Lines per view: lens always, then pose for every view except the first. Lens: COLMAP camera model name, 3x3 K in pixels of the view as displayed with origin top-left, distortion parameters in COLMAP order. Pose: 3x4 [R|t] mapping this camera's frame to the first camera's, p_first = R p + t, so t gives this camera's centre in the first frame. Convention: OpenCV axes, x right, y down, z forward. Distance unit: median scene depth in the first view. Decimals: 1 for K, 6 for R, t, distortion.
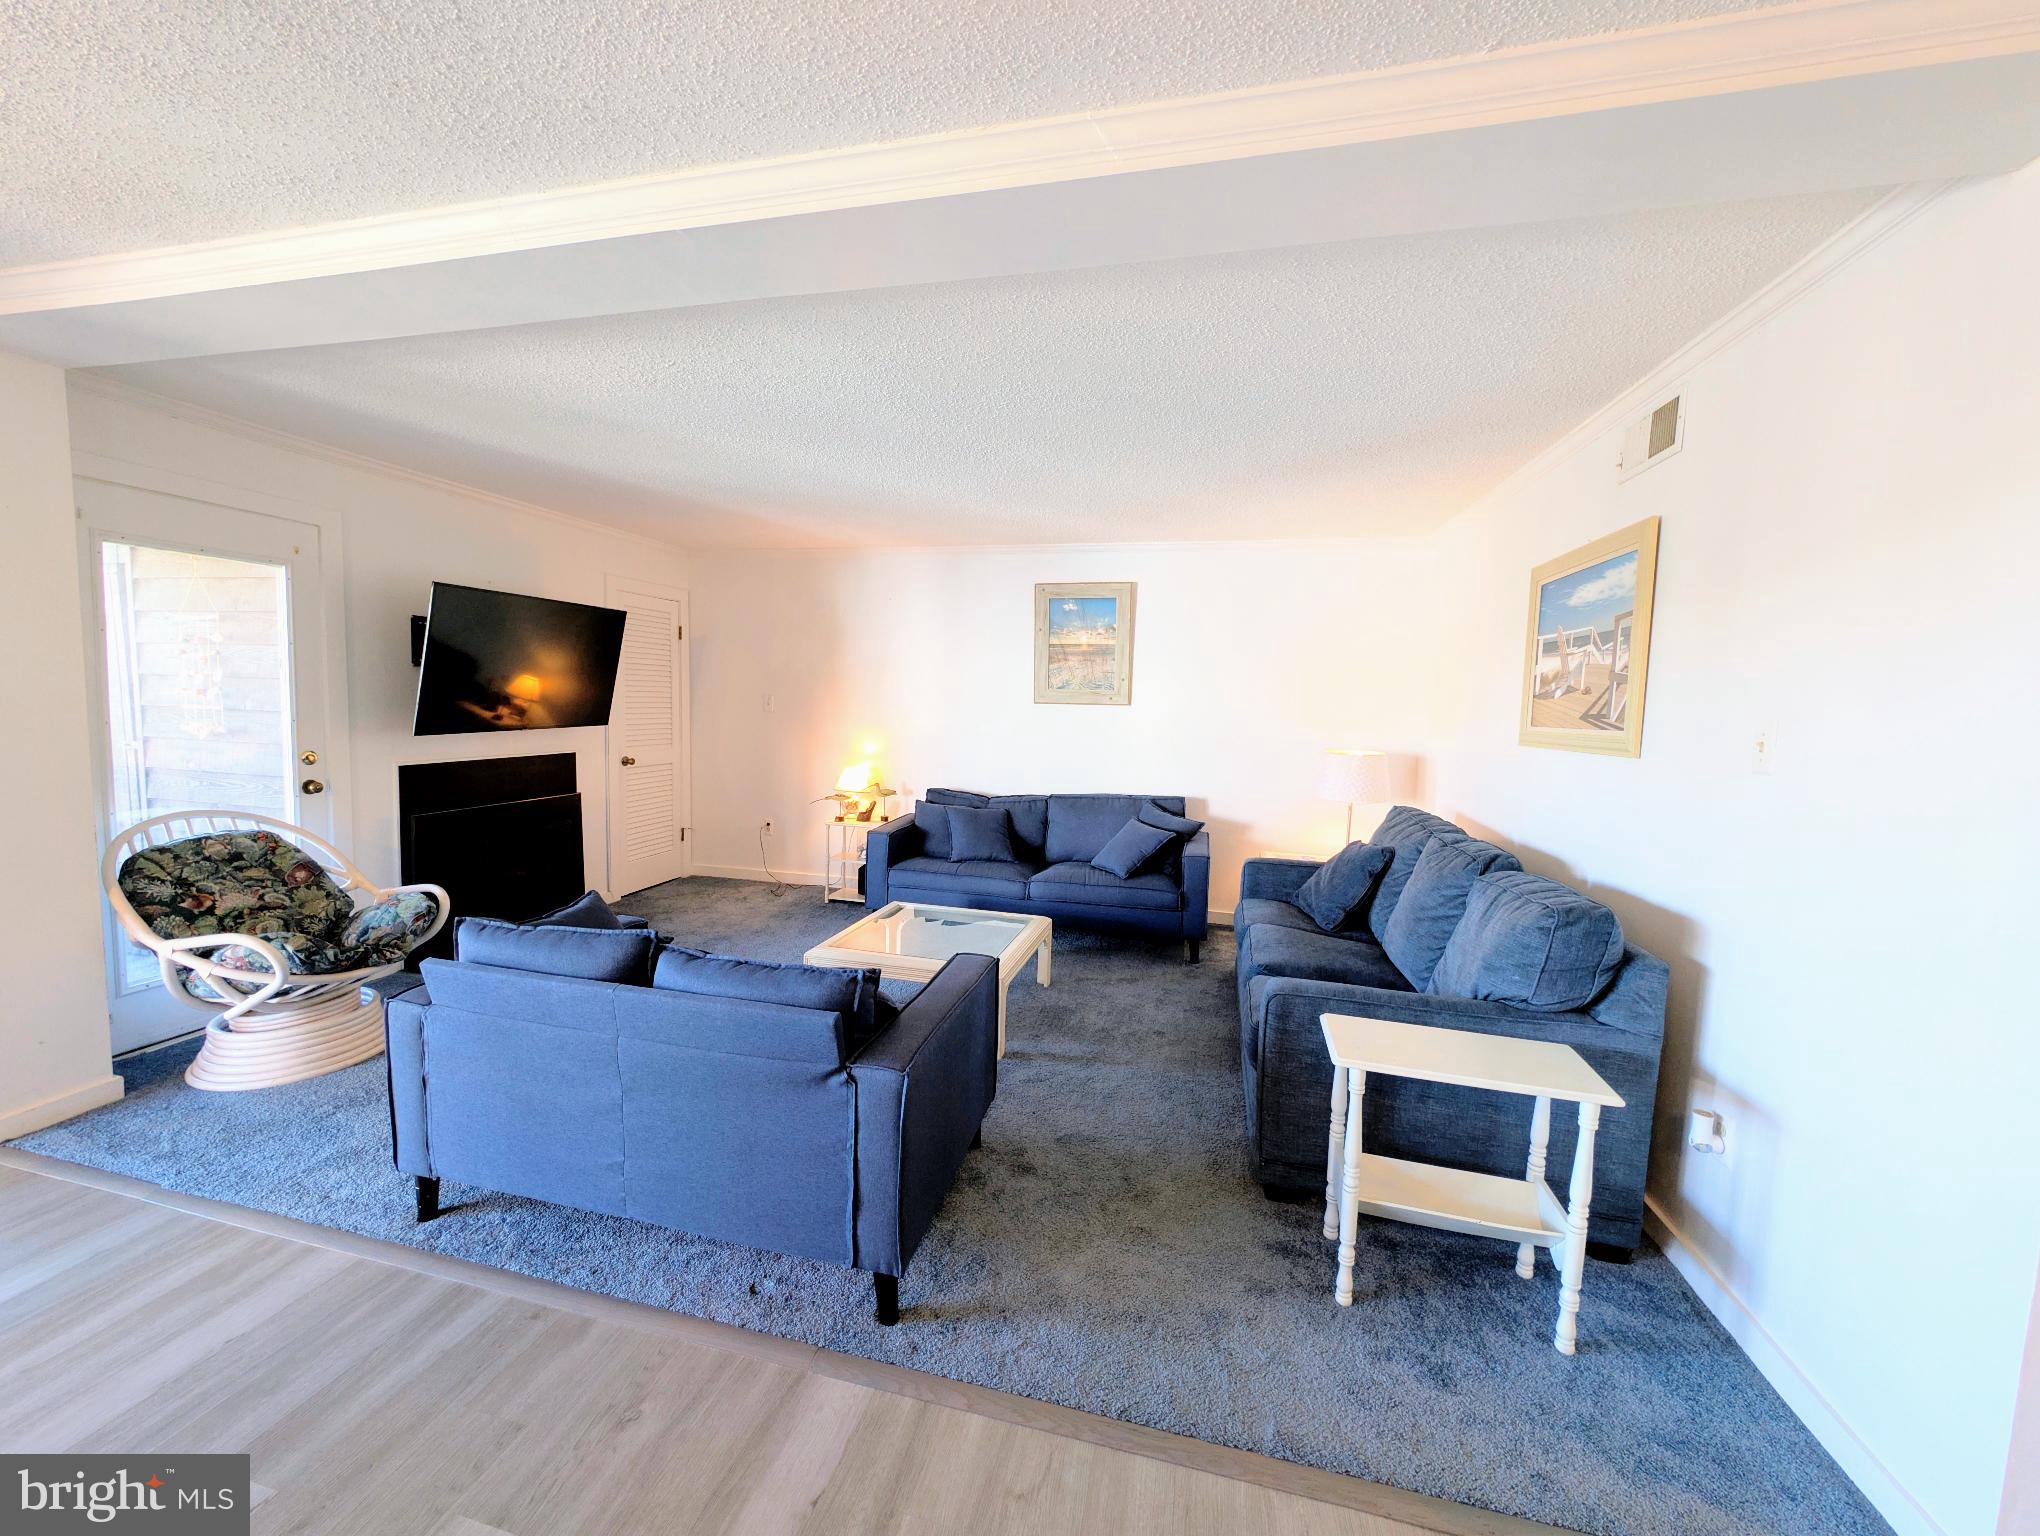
lens RADIAL K [[789.4, 0, 1020.0], [0, 789.4, 768.0], [0, 0, 1]] dist [0.005664, -0.000325]
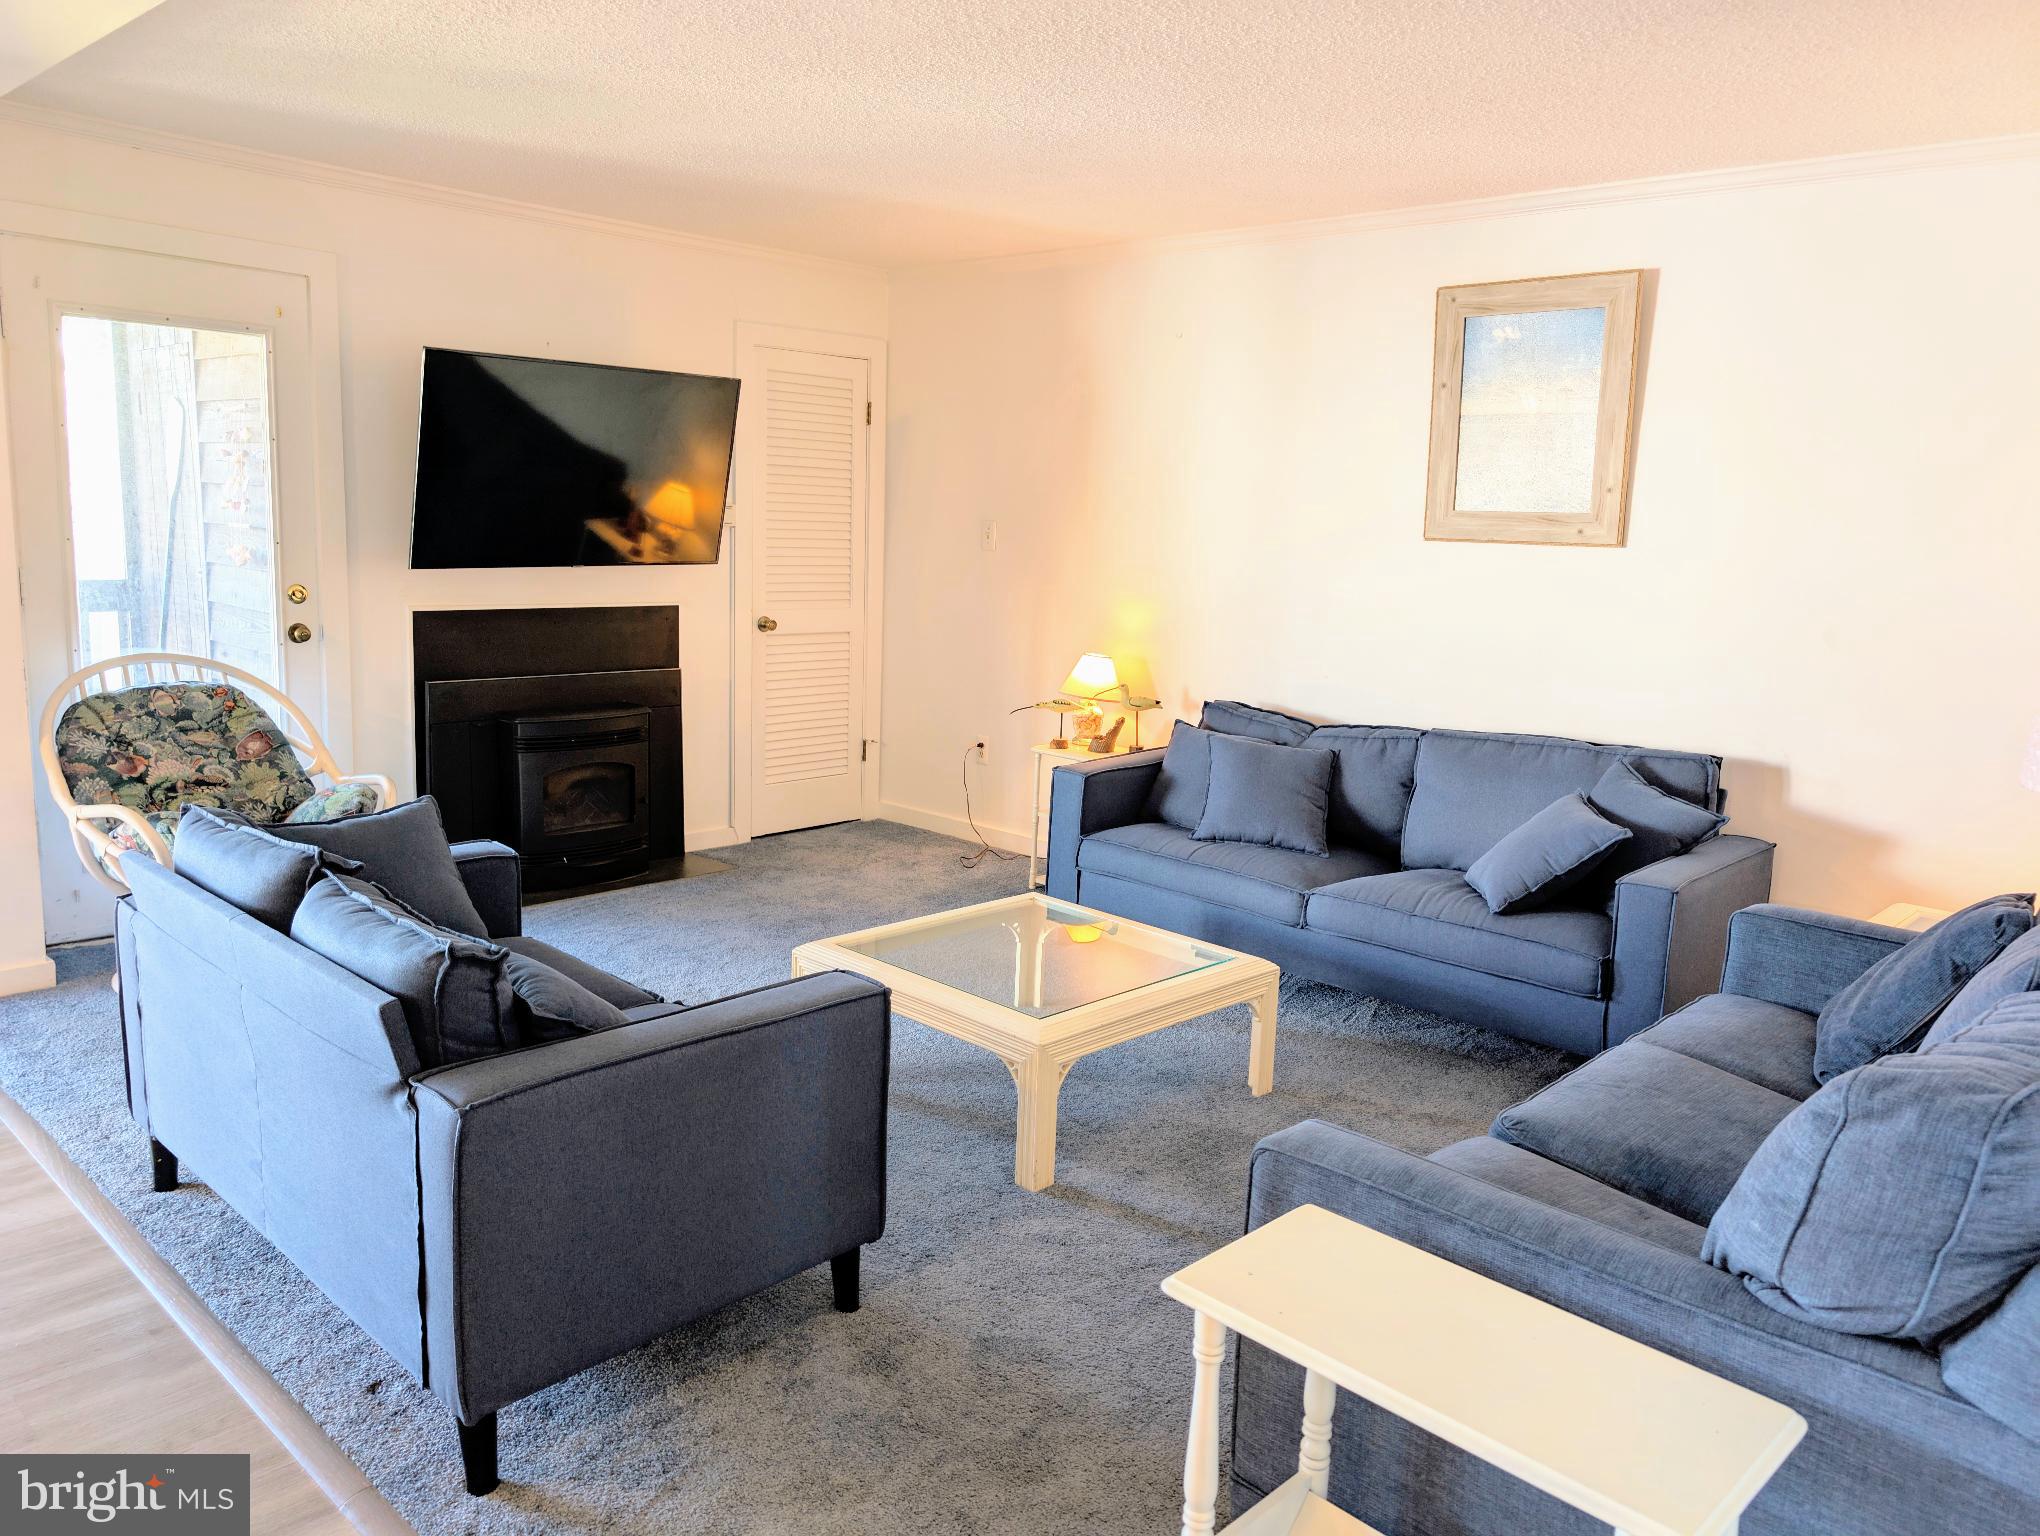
lens RADIAL K [[1507.6, 0, 1020.0], [0, 1507.6, 768.0], [0, 0, 1]] dist [0.046808, -0.034517]
pose [[0.861813, 0.090086, -0.499163, 0.468526], [-0.057573, 0.995115, 0.080192, -0.004329], [0.503949, -0.040372, 0.862790, 0.108310]]
